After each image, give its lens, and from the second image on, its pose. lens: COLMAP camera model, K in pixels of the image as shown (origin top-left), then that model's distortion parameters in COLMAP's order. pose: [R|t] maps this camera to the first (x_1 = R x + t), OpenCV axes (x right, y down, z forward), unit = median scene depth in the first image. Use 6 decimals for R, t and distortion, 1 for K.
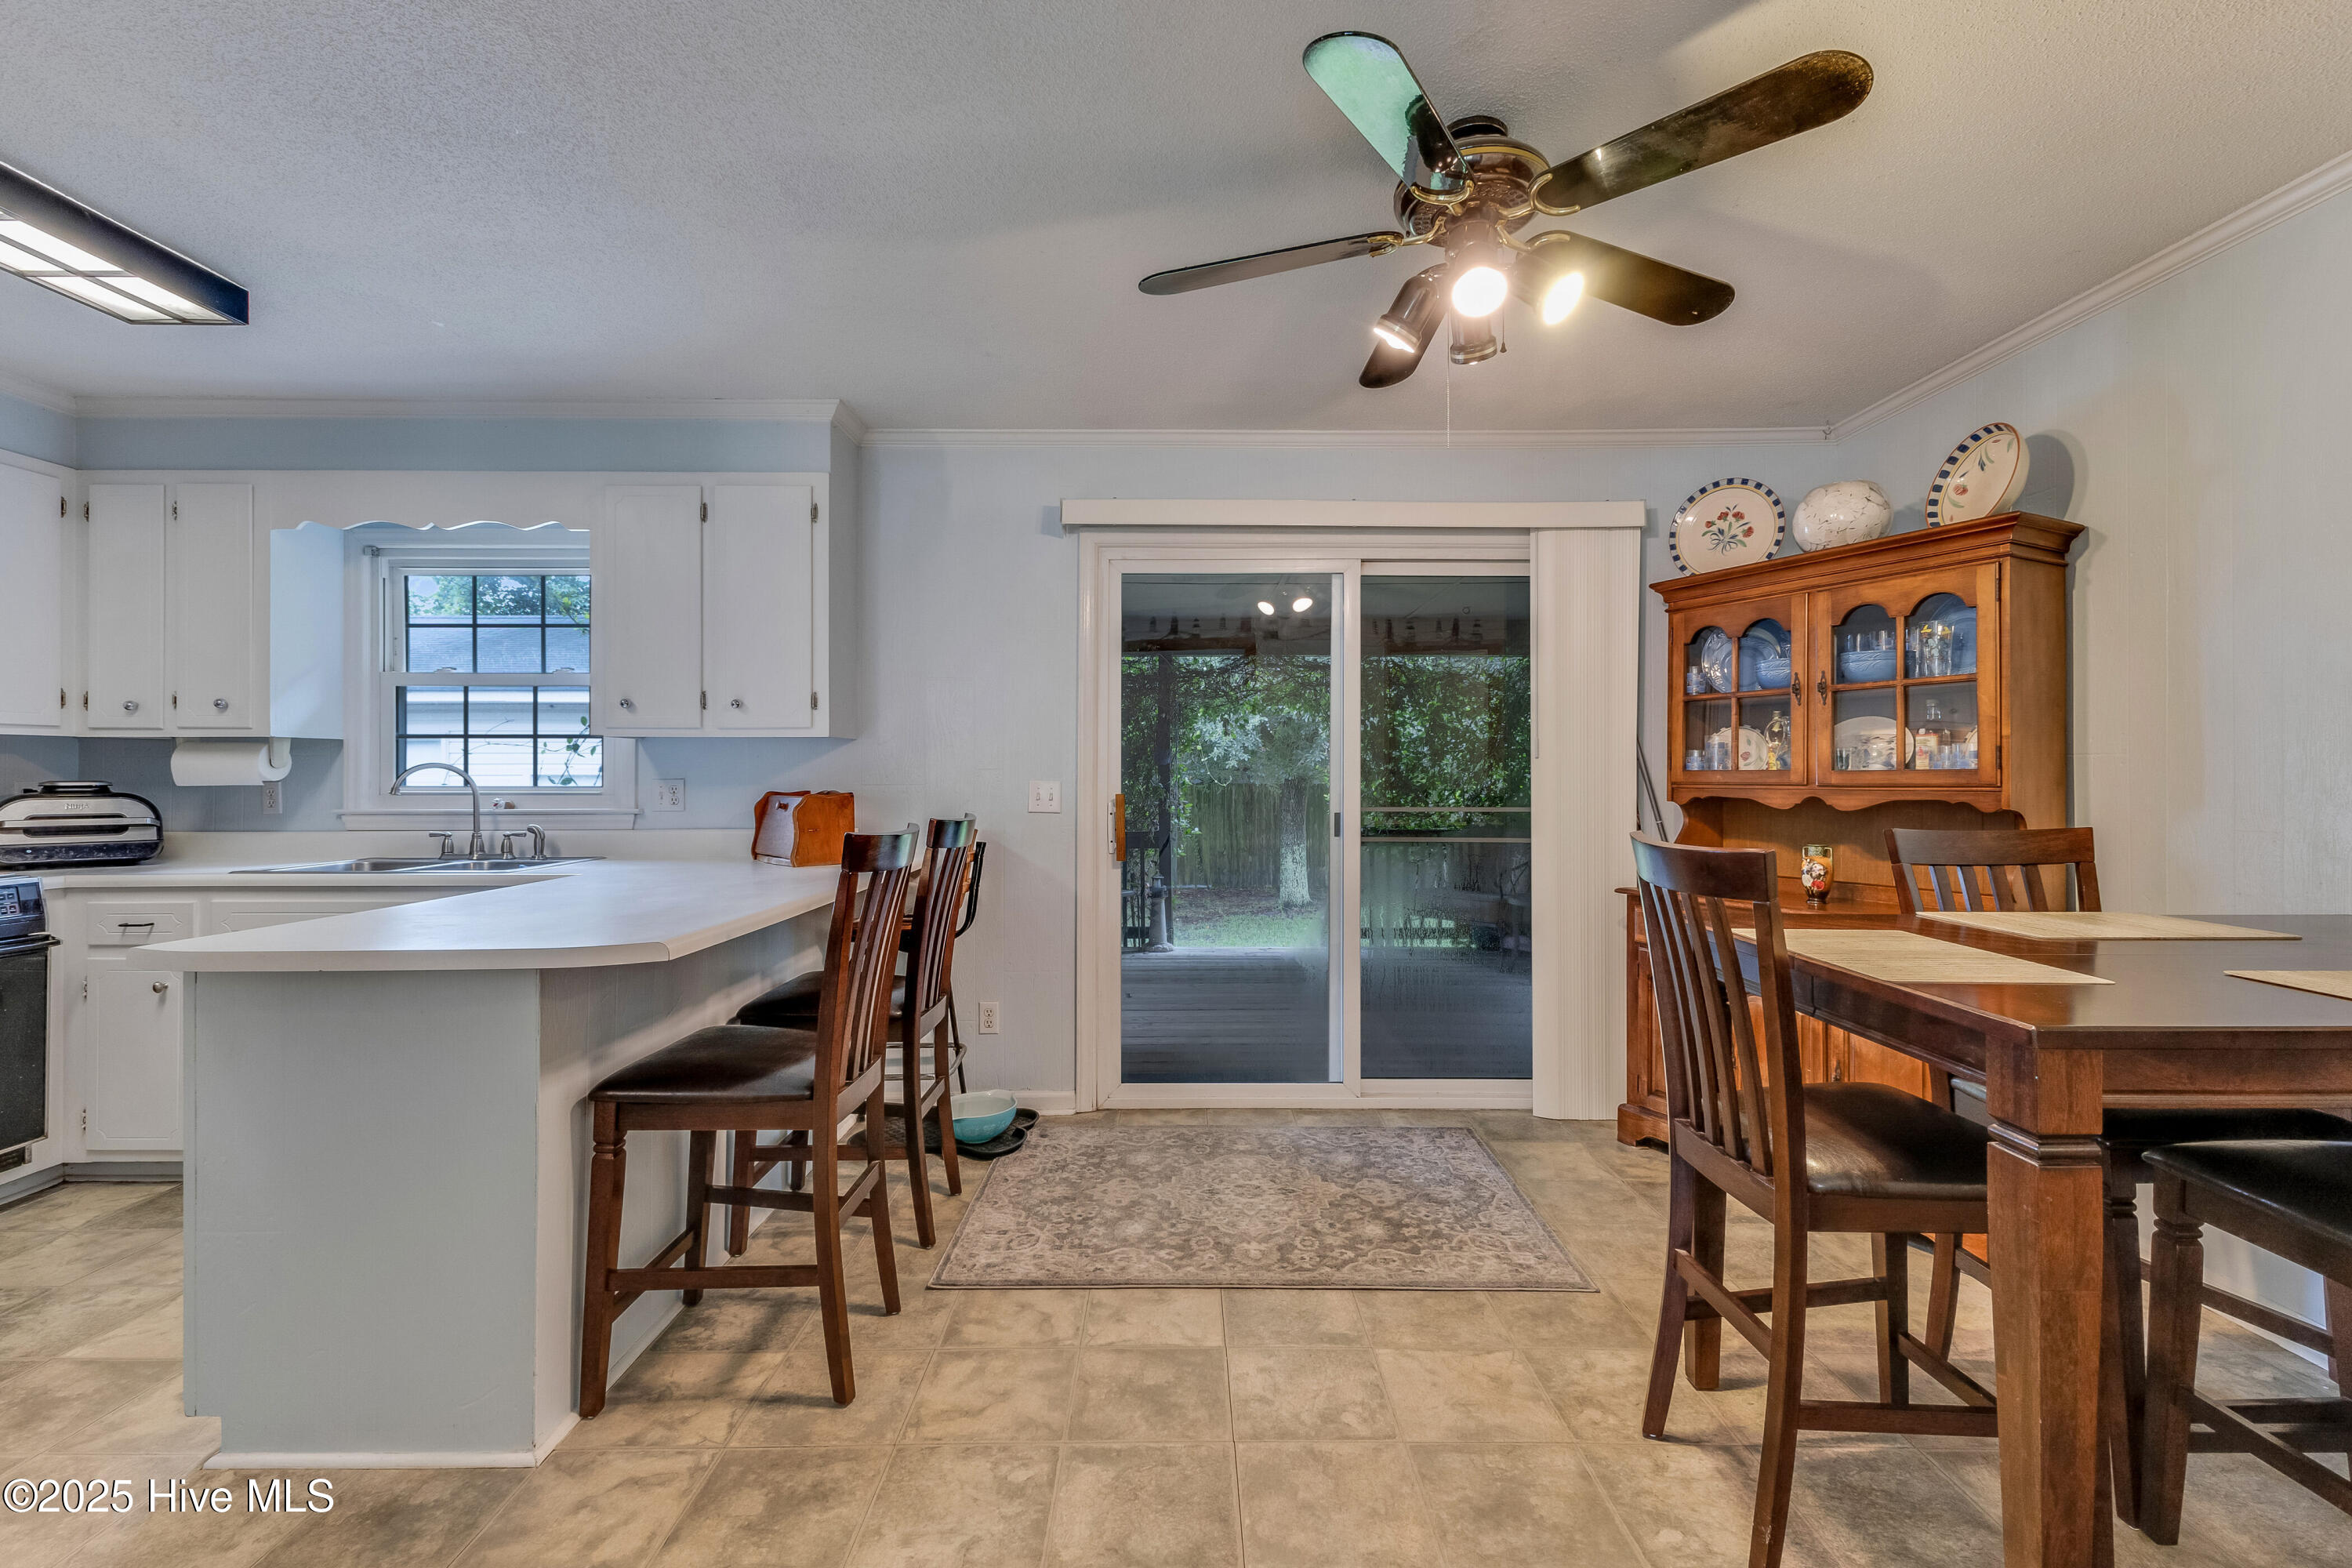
lens RADIAL K [[1029.0, 0, 1178.5], [0, 1029.0, 767.0], [0, 0, 1]] dist [0.021945, -0.008633]
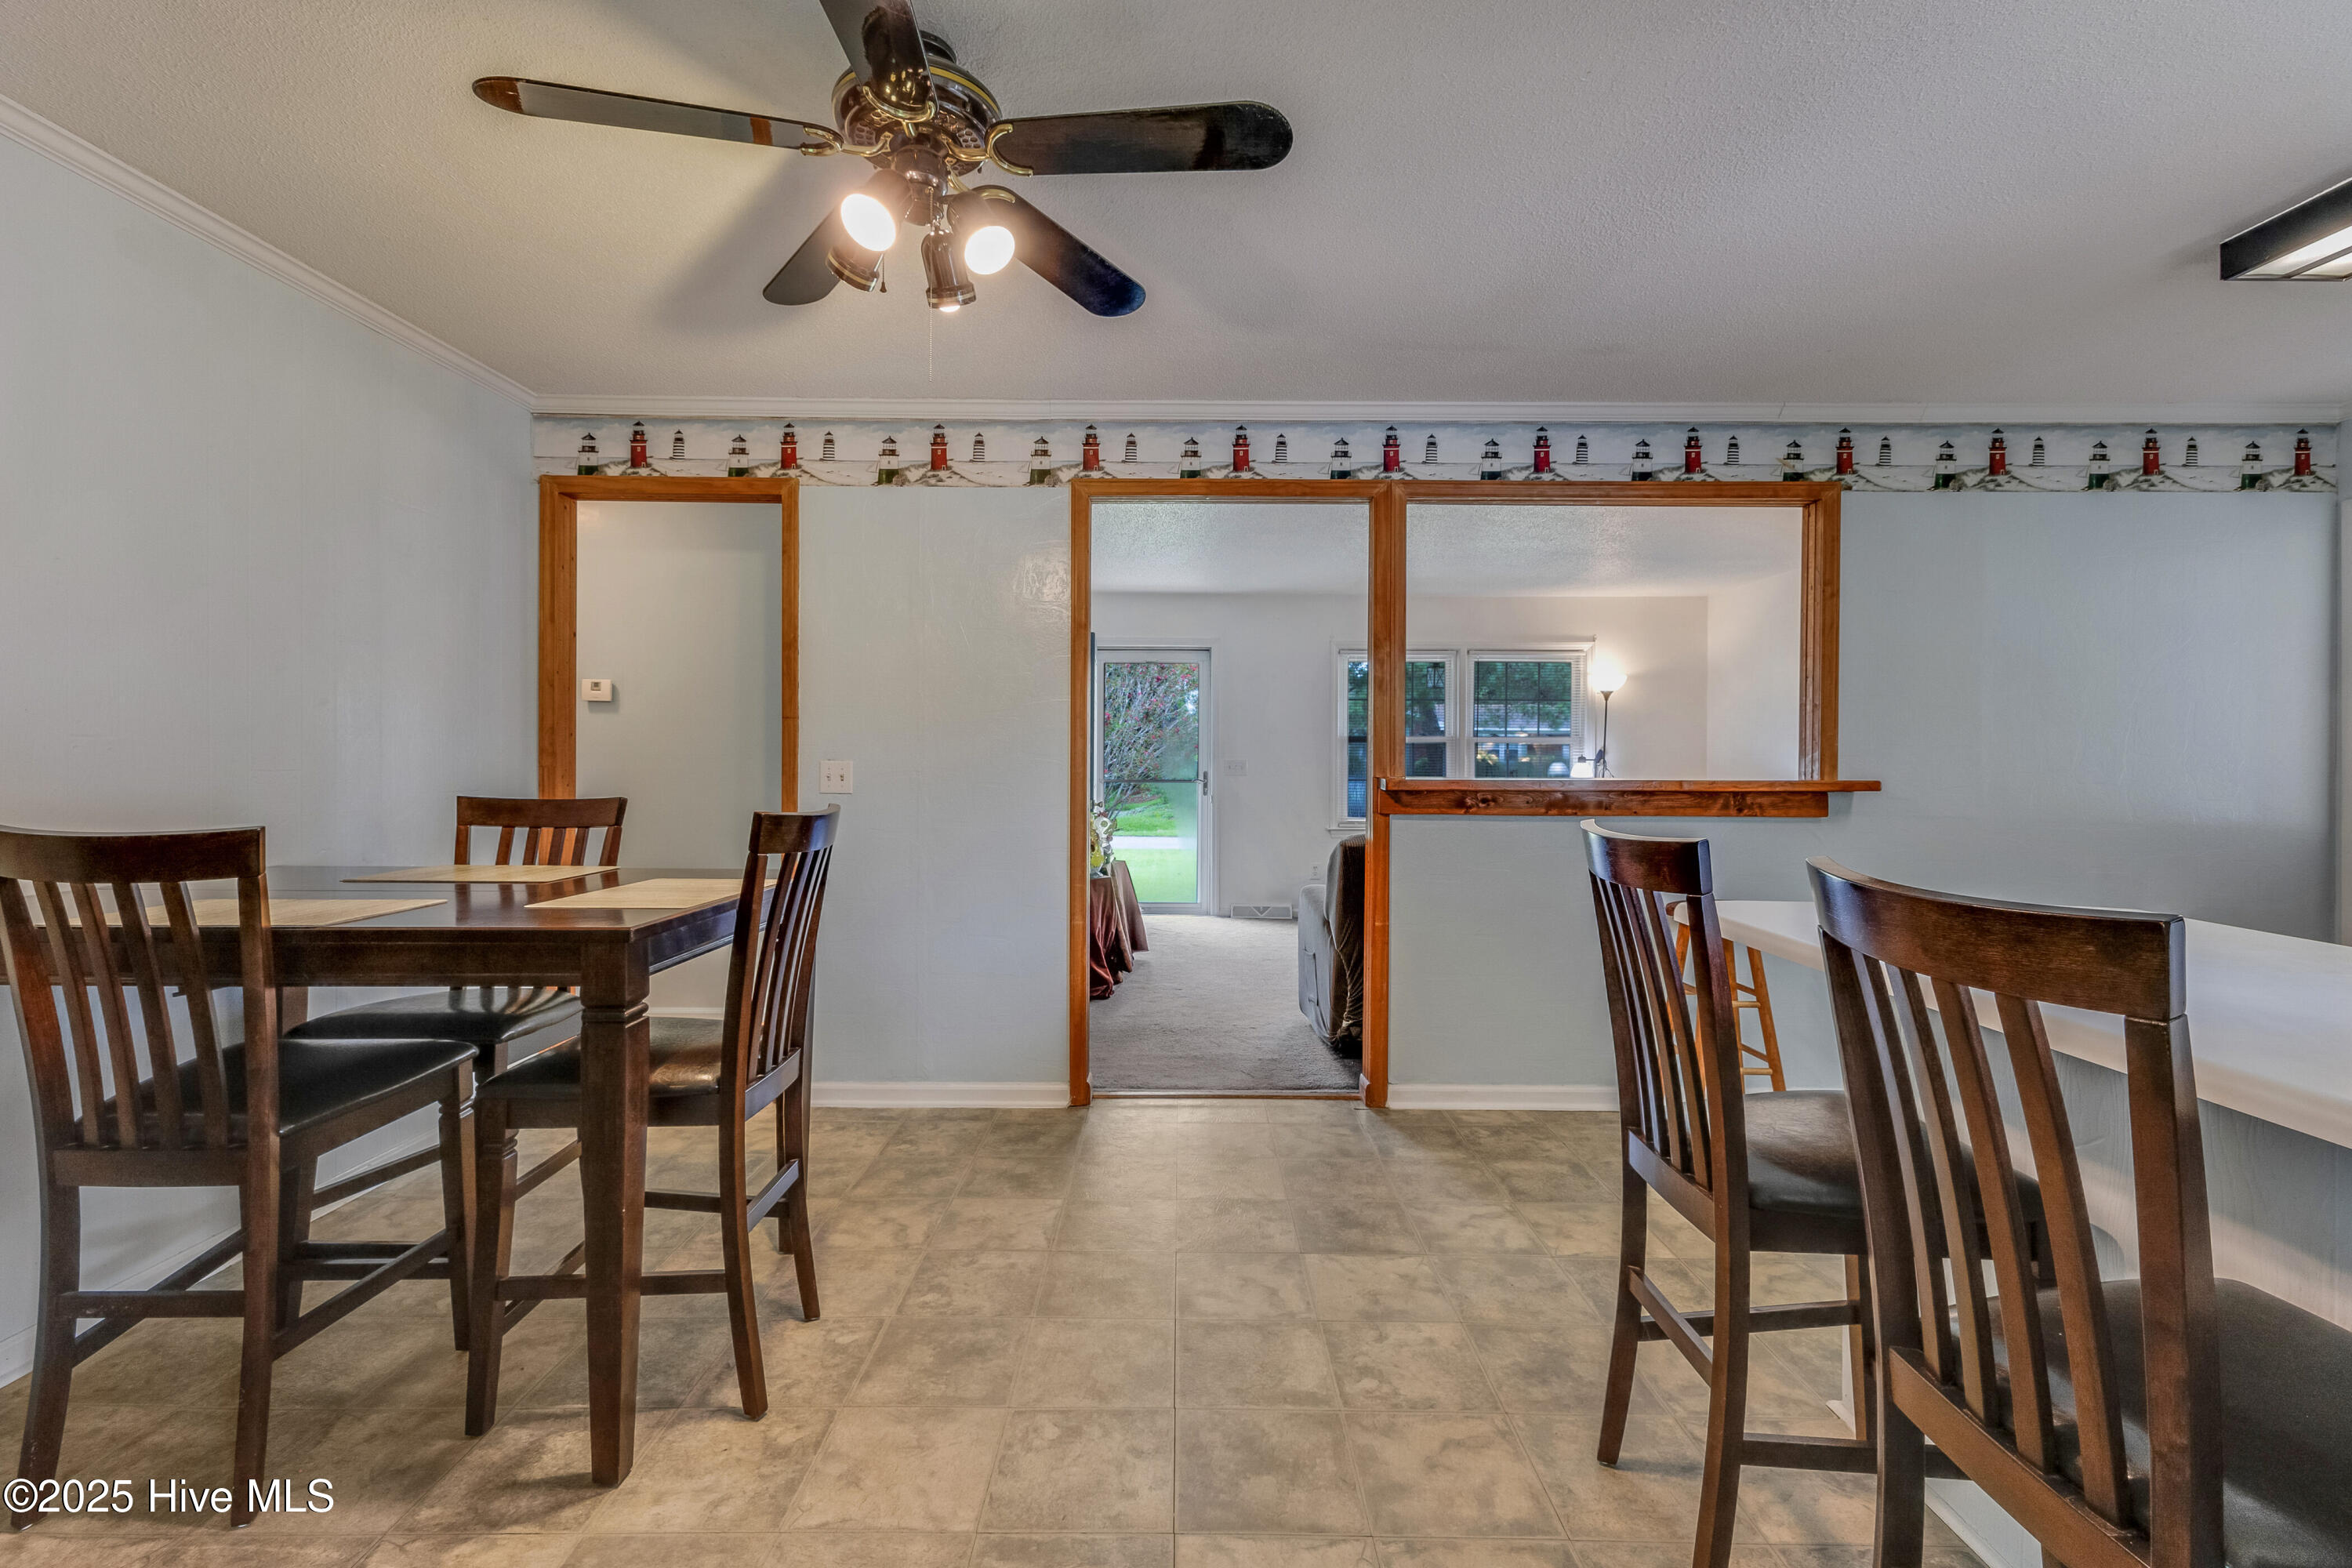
lens RADIAL K [[1037.4, 0, 1177.9], [0, 1037.4, 772.1], [0, 0, 1]] dist [0.000233, -0.000646]
pose [[-0.999966, -0.003348, -0.007570, 0.032868], [-0.003435, 0.999927, 0.011569, 0.005690], [0.007531, 0.011594, -0.999904, 1.124944]]
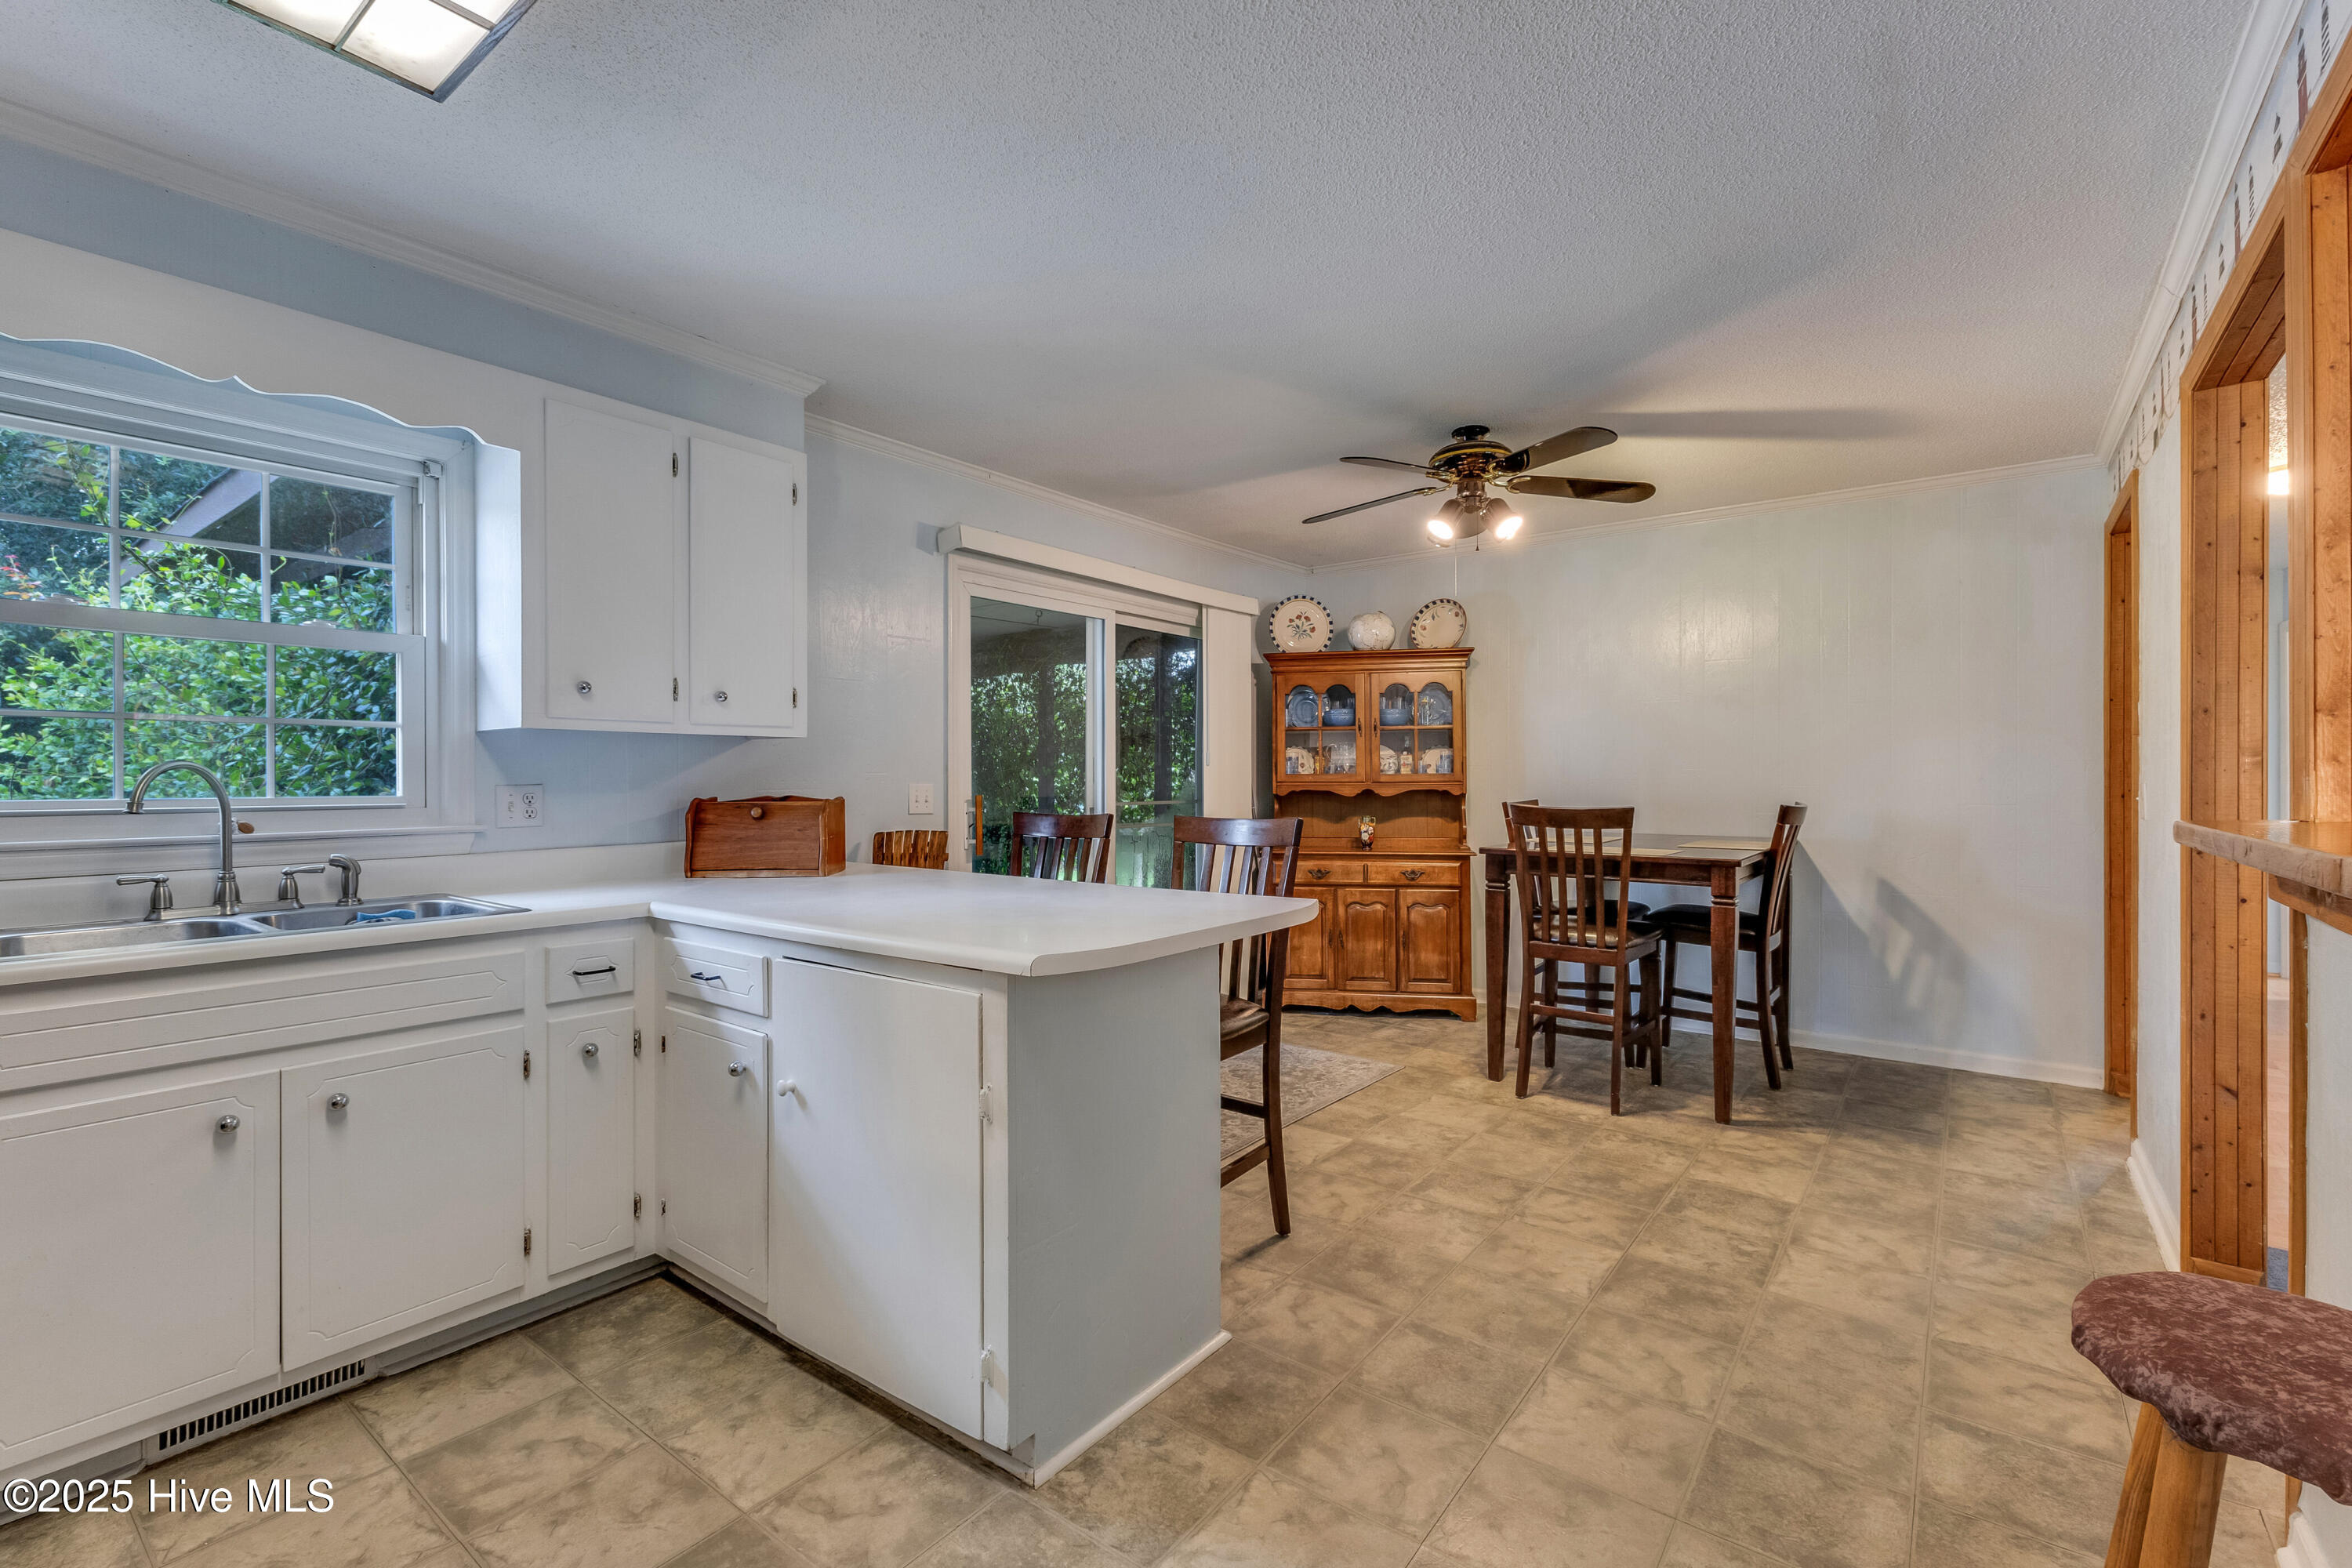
lens RADIAL K [[1037.4, 0, 1177.9], [0, 1037.4, 772.1], [0, 0, 1]] dist [0.000233, -0.000646]
pose [[0.605696, 0.002212, 0.795693, -0.891172], [-0.001298, 0.999998, -0.001792, 0.003484], [-0.795695, 0.000053, 0.605697, 0.169479]]
